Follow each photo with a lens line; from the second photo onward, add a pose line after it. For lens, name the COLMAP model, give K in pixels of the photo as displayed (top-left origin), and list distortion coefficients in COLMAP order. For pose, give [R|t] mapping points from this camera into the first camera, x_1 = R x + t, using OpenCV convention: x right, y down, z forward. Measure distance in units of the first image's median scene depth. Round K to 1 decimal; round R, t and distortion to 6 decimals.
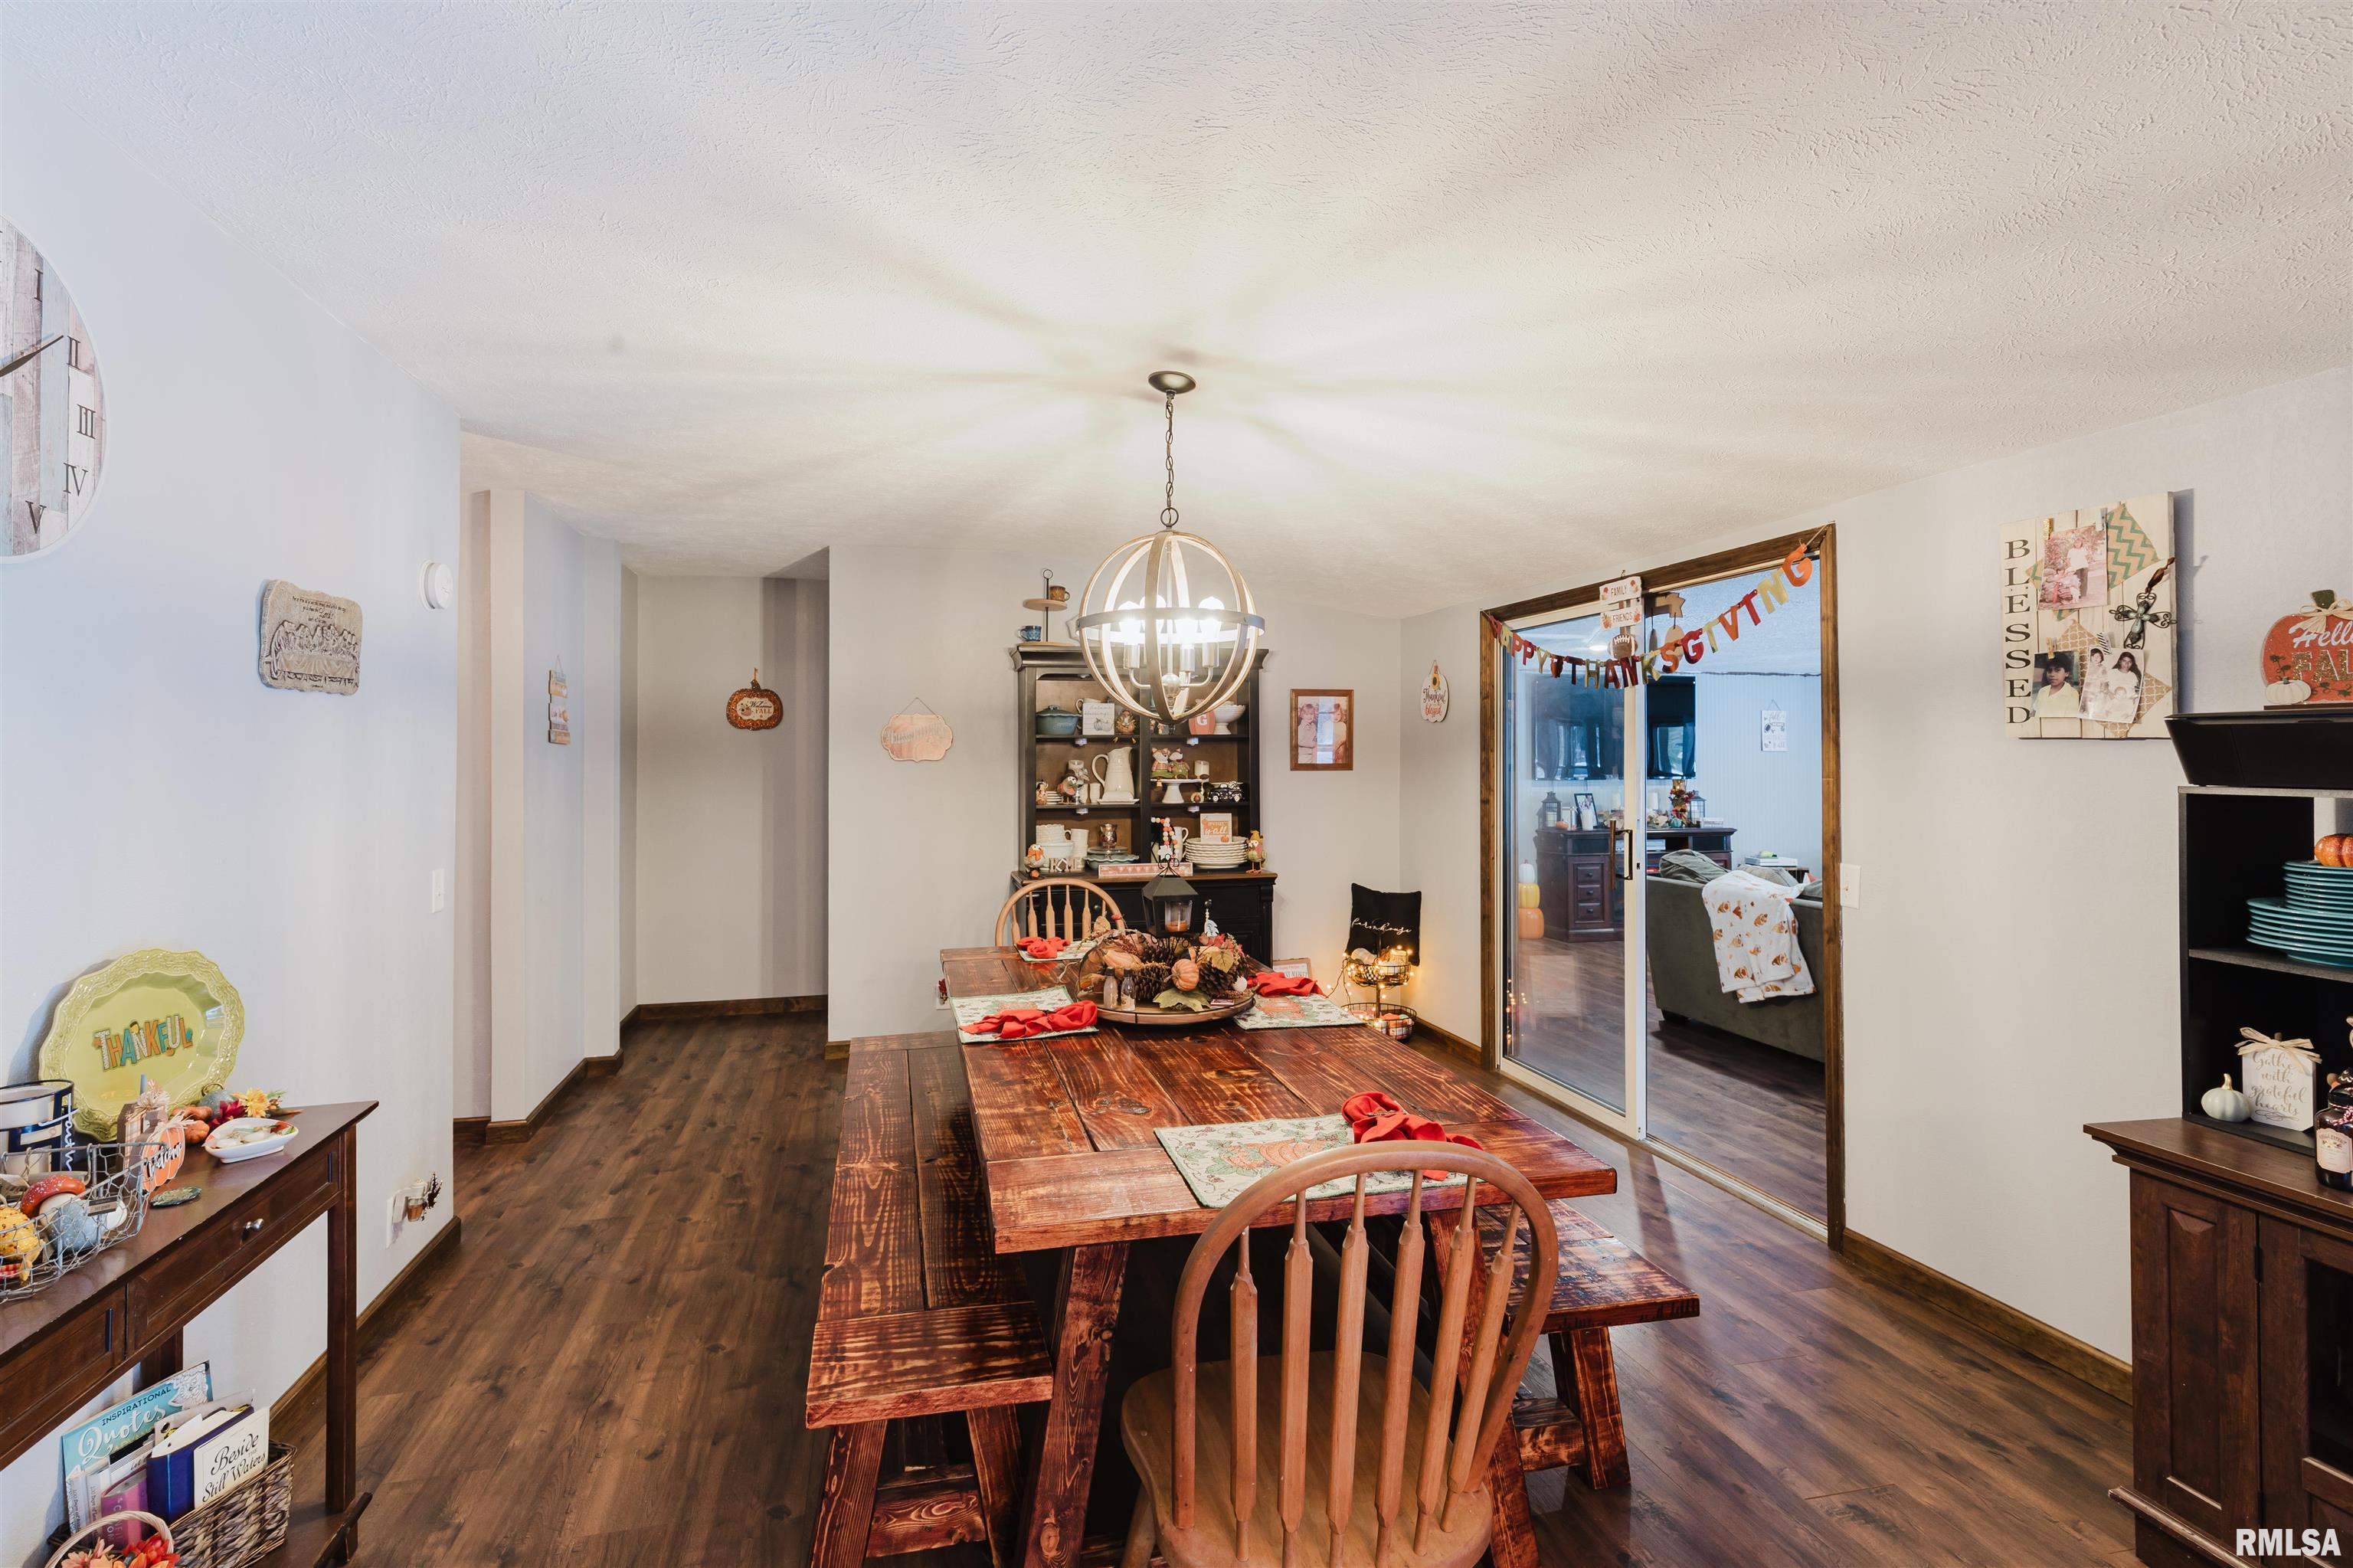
lens RADIAL K [[1084.8, 0, 1132.4], [0, 1084.8, 779.5], [0, 0, 1]] dist [0.000559, -0.000150]
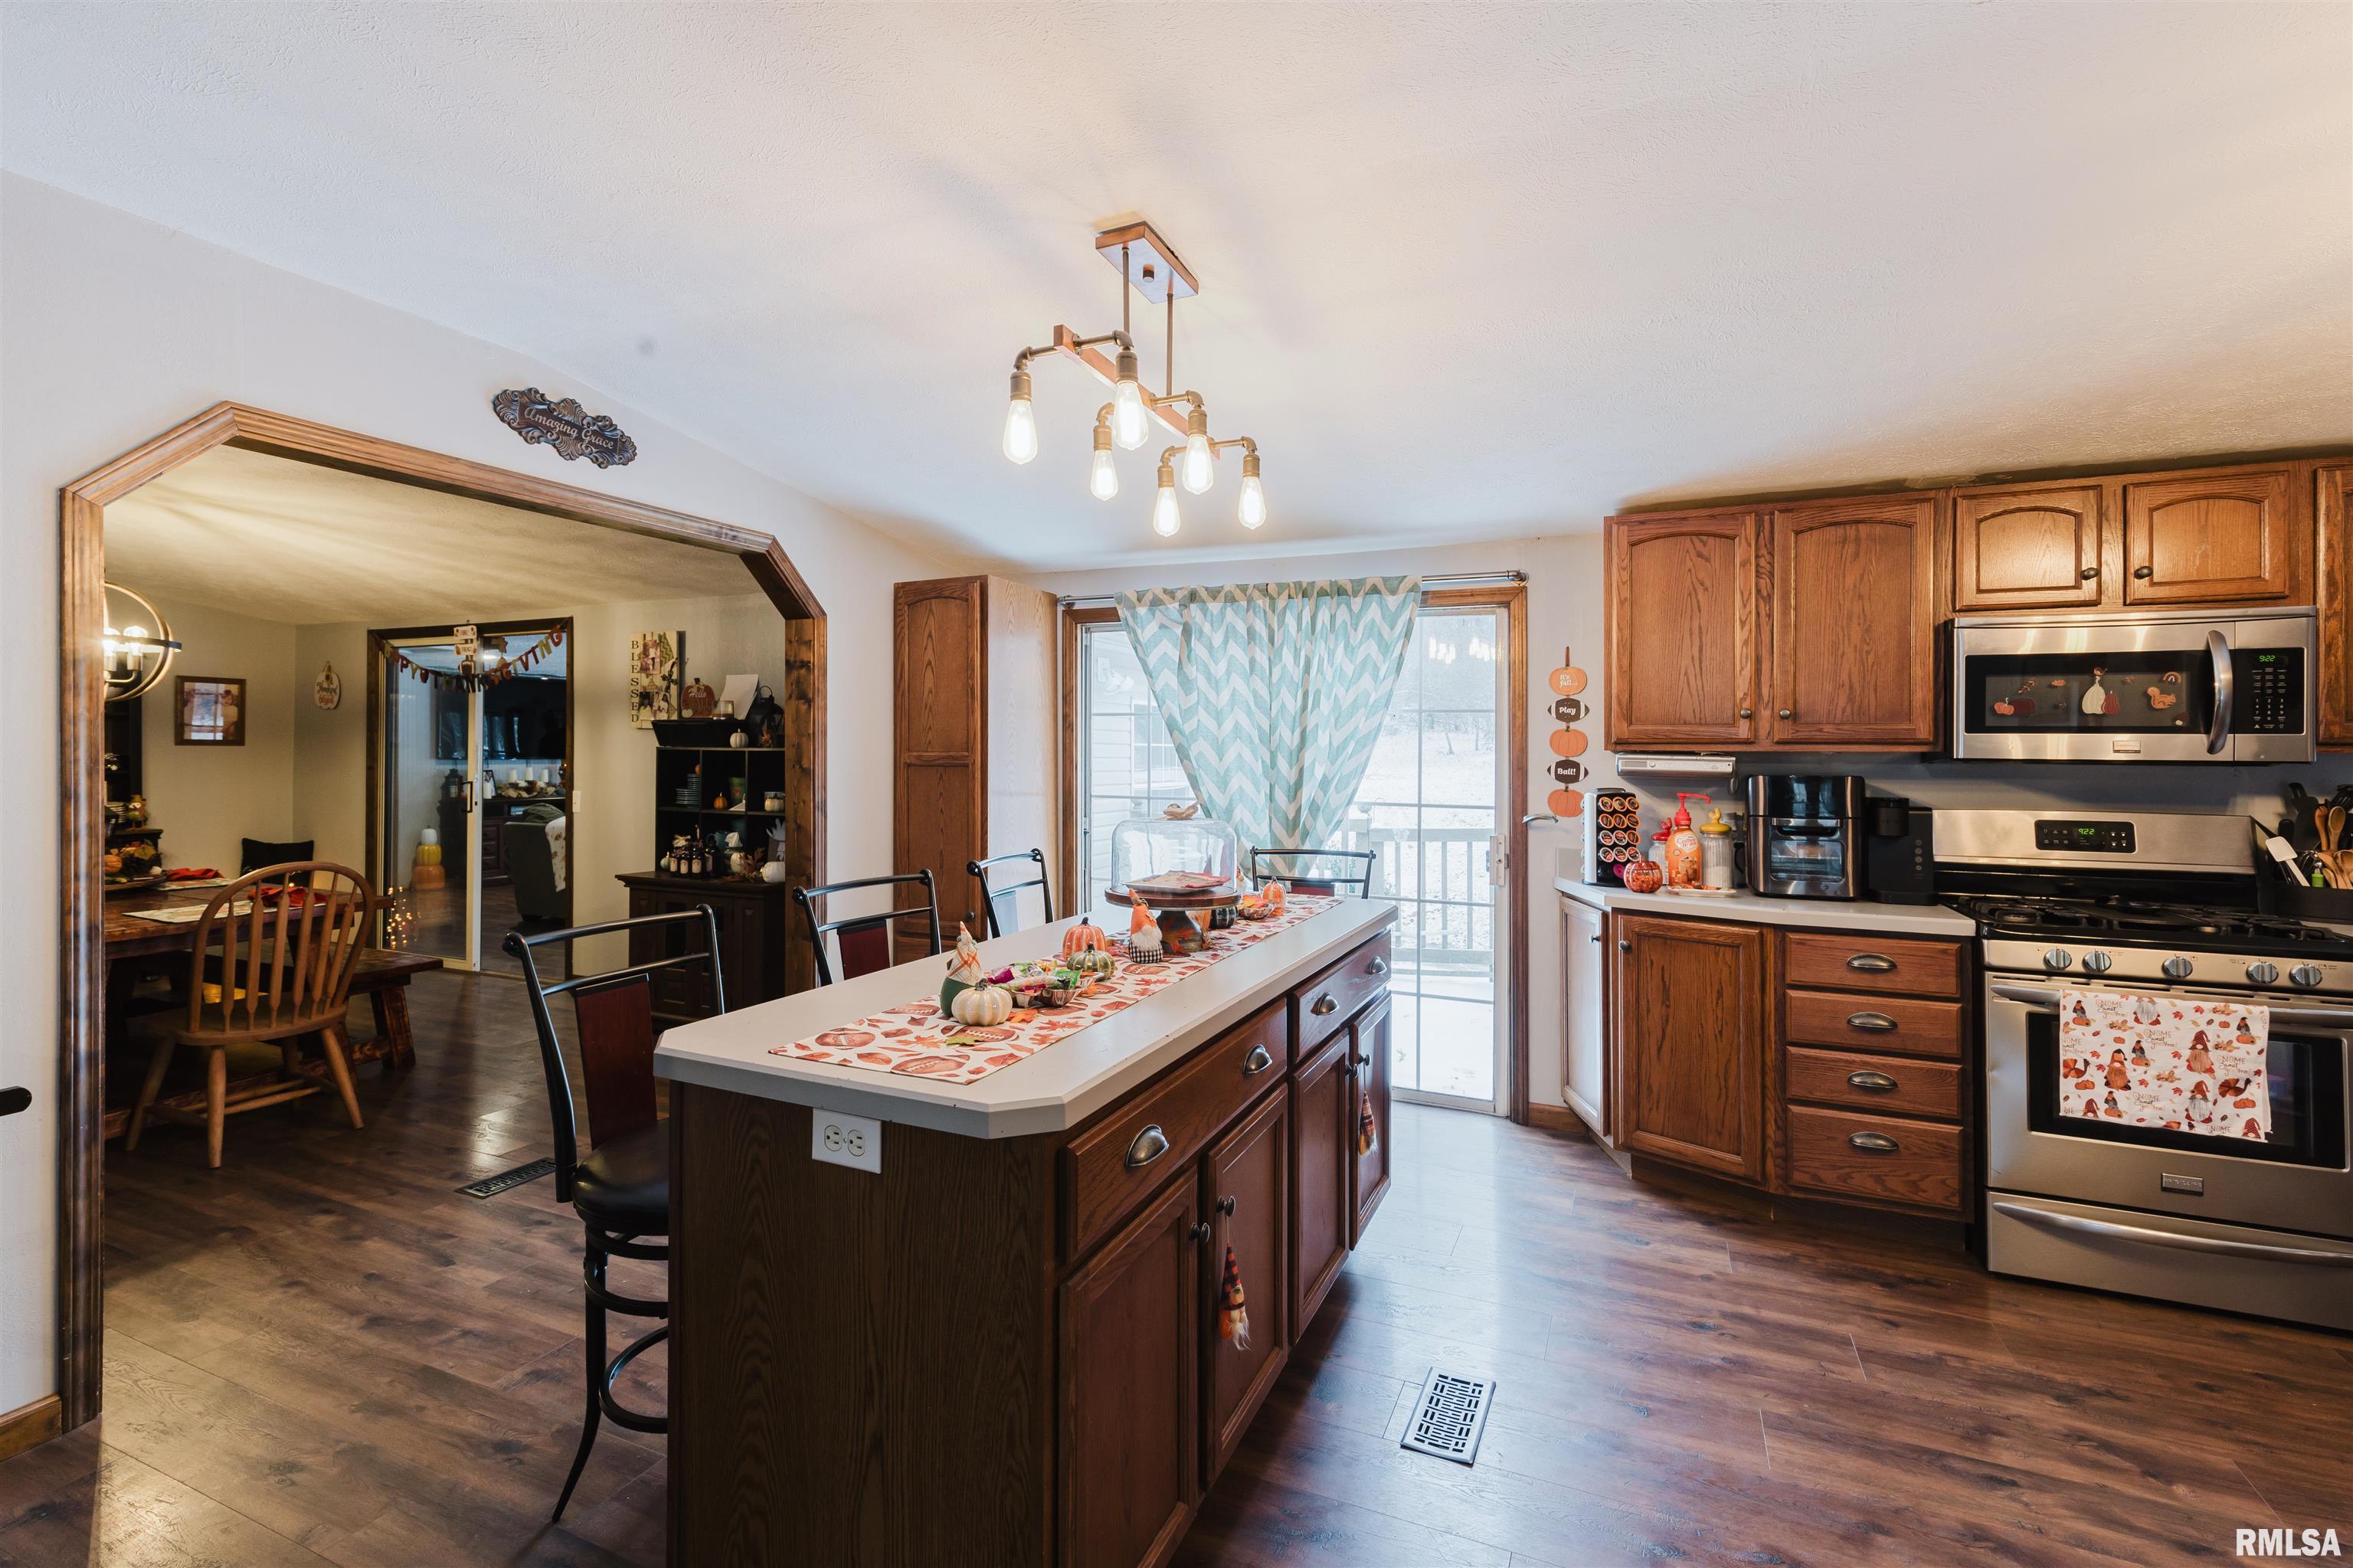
lens RADIAL K [[1059.6, 0, 1172.6], [0, 1059.6, 742.5], [0, 0, 1]] dist [0.003562, -0.000196]
pose [[0.599899, 0.013781, 0.799957, -0.137938], [0.006807, 0.999728, -0.022328, 0.024044], [-0.800047, 0.018840, 0.599642, -0.603418]]
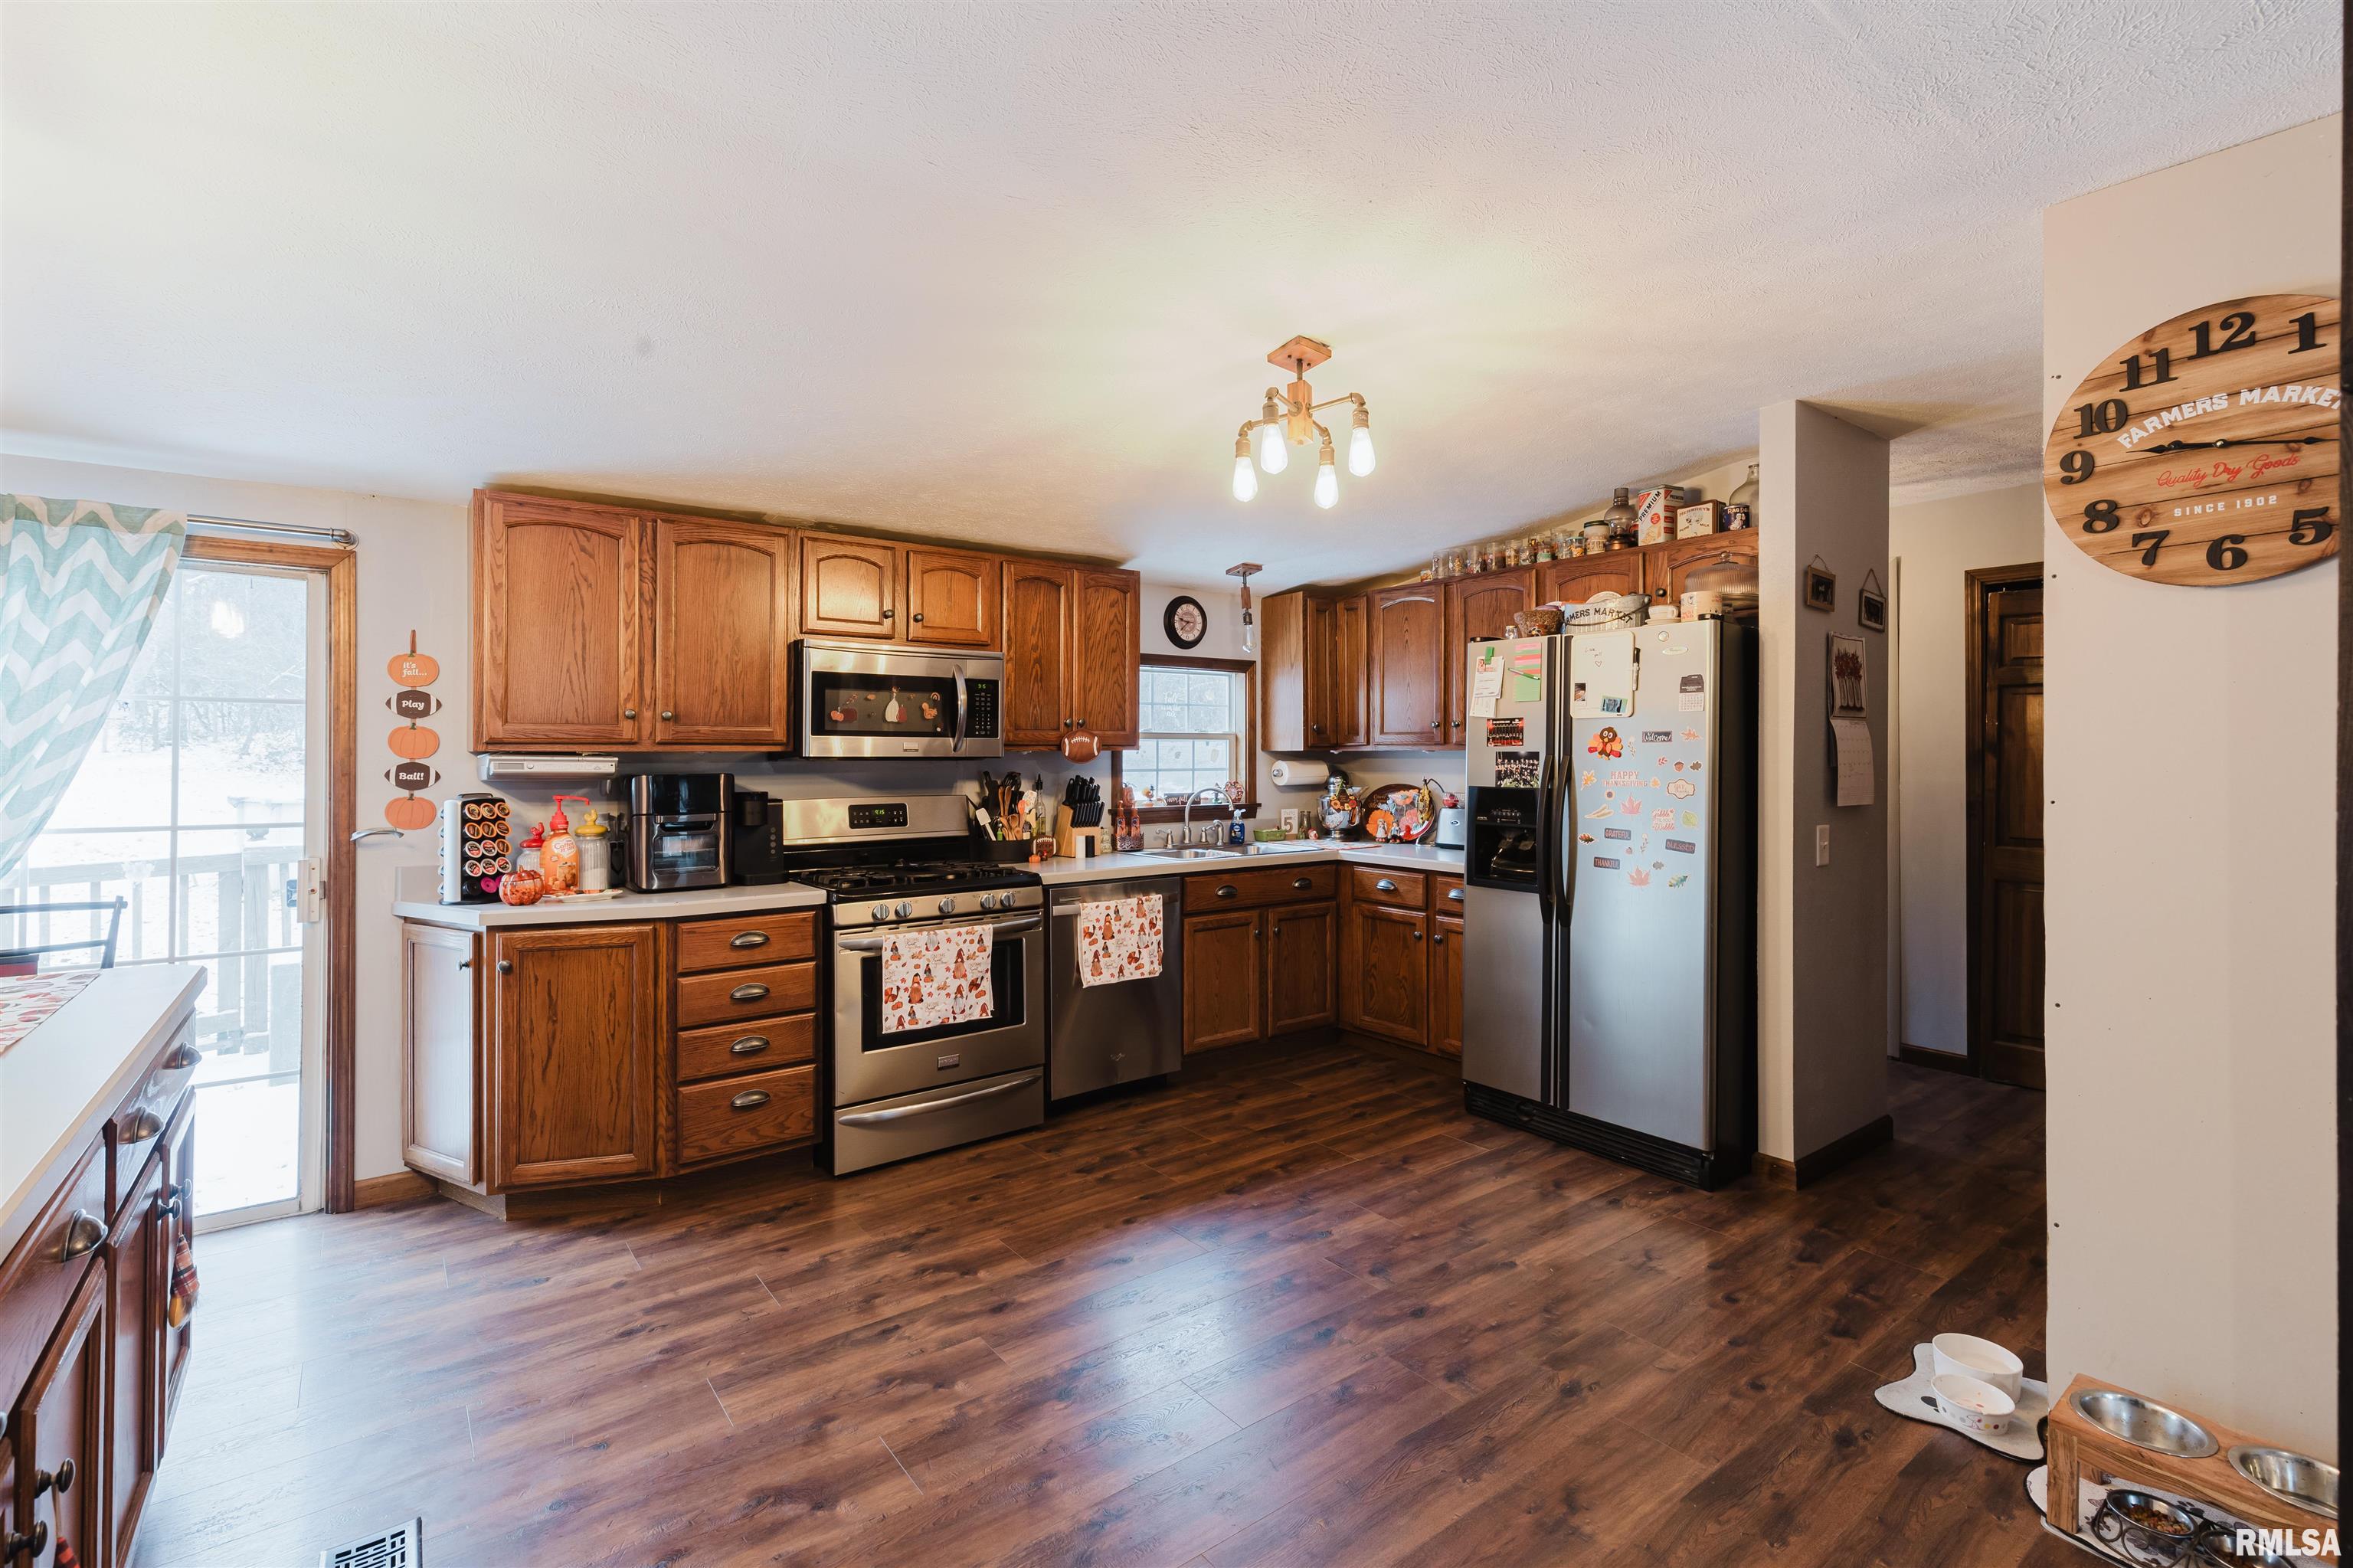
lens RADIAL K [[1059.6, 0, 1172.6], [0, 1059.6, 742.5], [0, 0, 1]] dist [0.003562, -0.000196]
pose [[-0.413783, 0.015043, 0.910251, -0.143116], [0.020585, 0.999762, -0.007165, 0.023376], [-0.910143, 0.015773, -0.413994, -0.533211]]
